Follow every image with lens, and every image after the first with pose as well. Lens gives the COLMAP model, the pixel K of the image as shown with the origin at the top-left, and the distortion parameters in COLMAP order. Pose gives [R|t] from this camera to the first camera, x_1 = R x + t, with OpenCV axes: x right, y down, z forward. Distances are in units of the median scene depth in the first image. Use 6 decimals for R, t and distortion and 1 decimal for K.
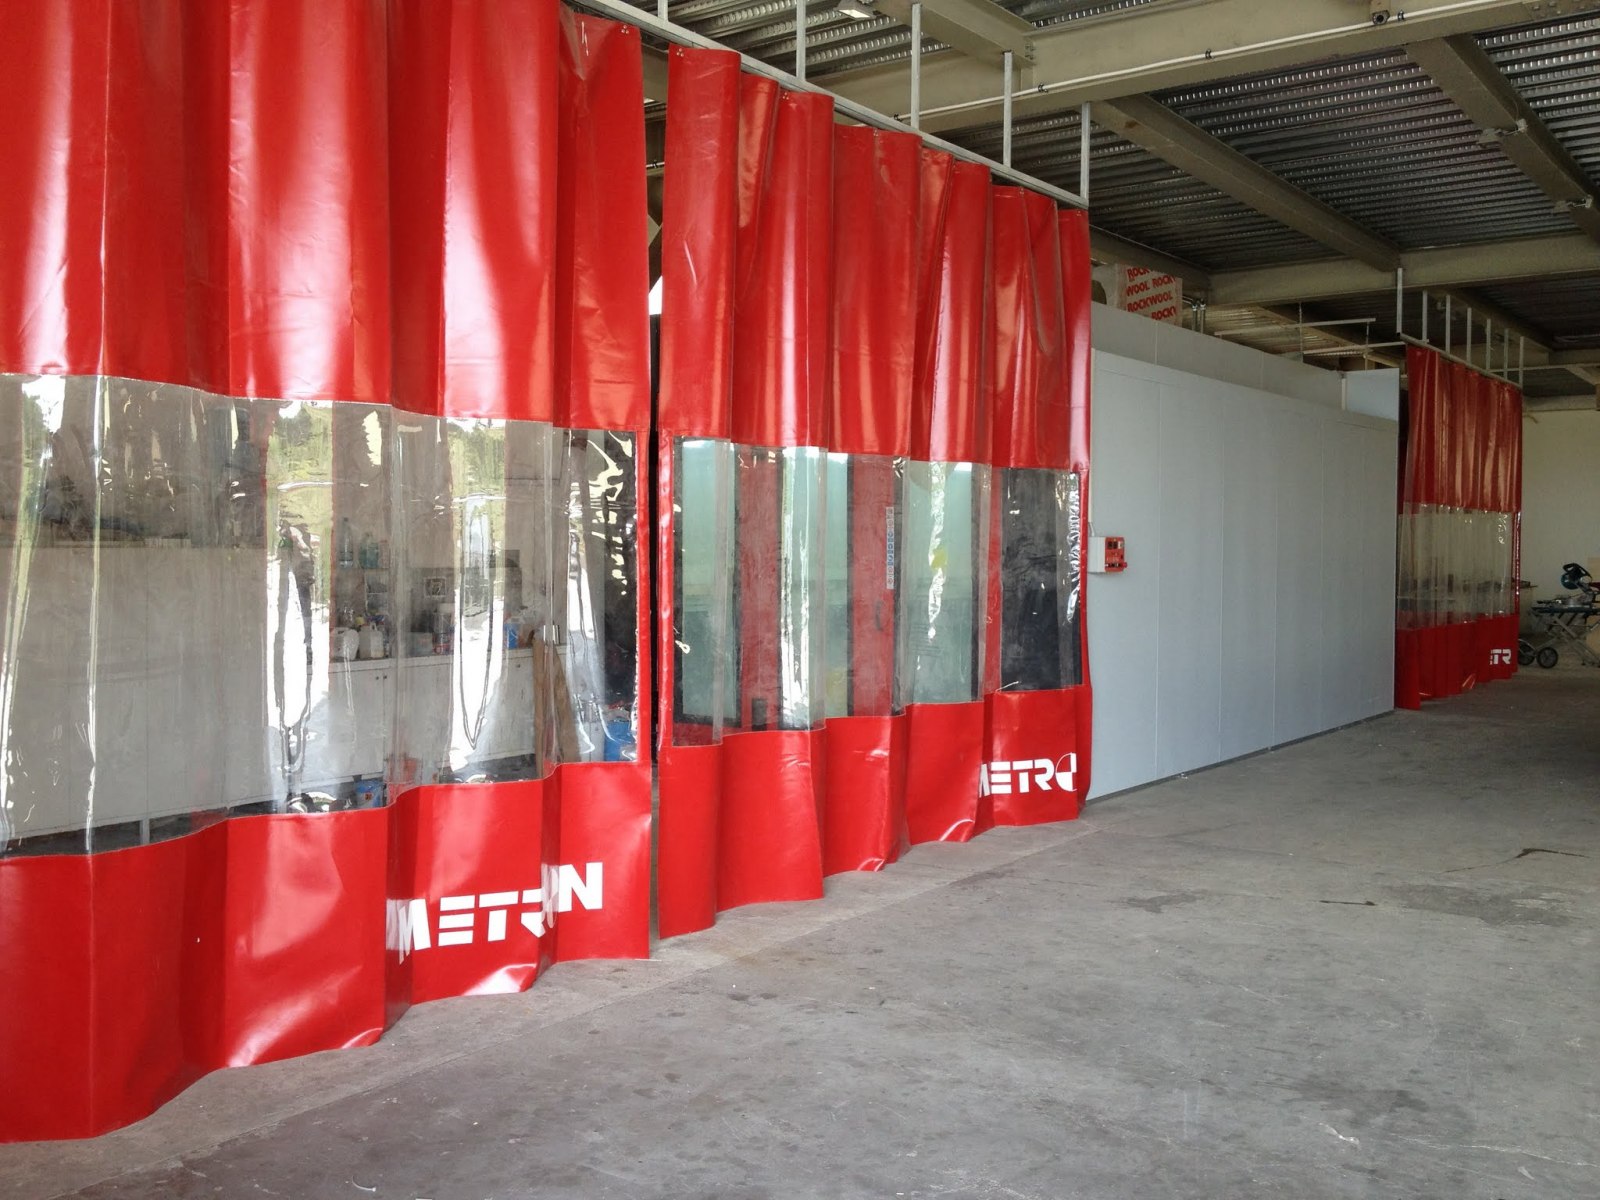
lens RADIAL K [[1579.8, 0, 795.1], [0, 1579.8, 621.9], [0, 0, 1]] dist [0.009635, -0.010919]
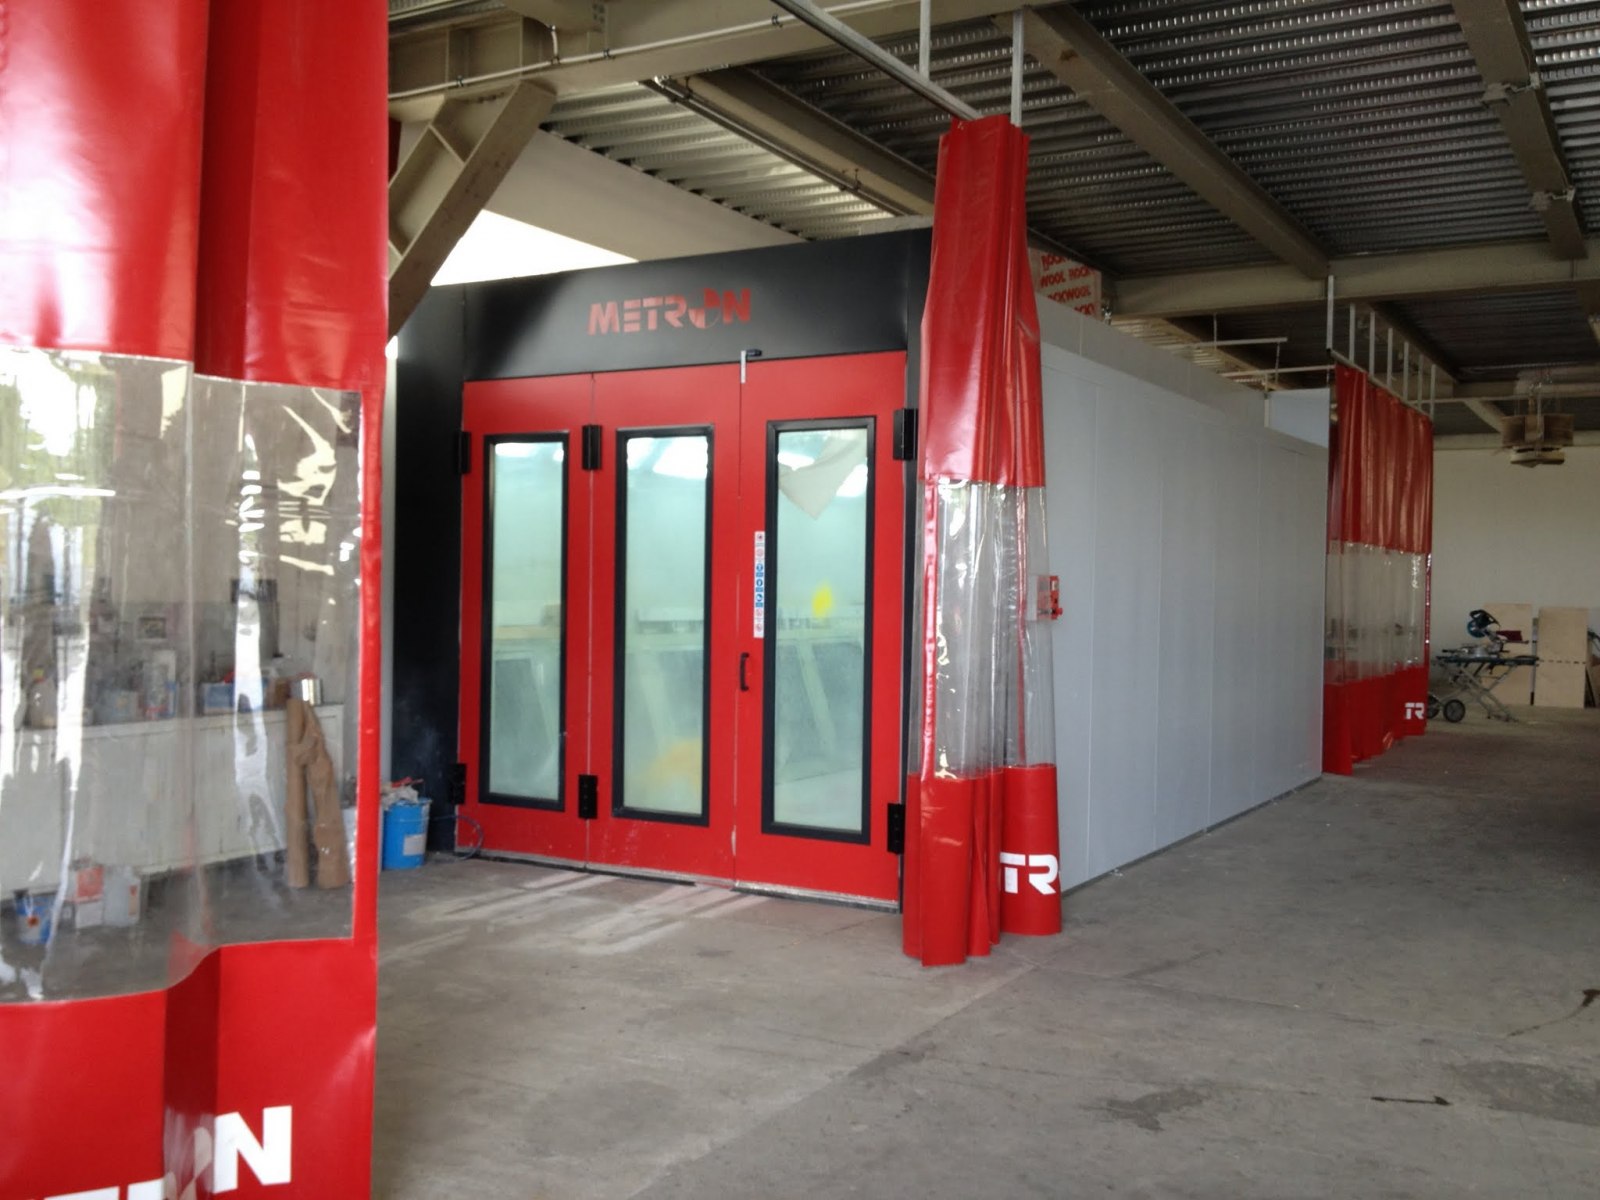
lens RADIAL K [[1579.8, 0, 795.1], [0, 1579.8, 621.9], [0, 0, 1]] dist [0.009635, -0.010919]
pose [[0.995624, 0.012014, 0.092673, 0.005012], [-0.010080, 0.999722, -0.021308, -0.009760], [-0.092903, 0.020281, 0.995469, 0.178848]]
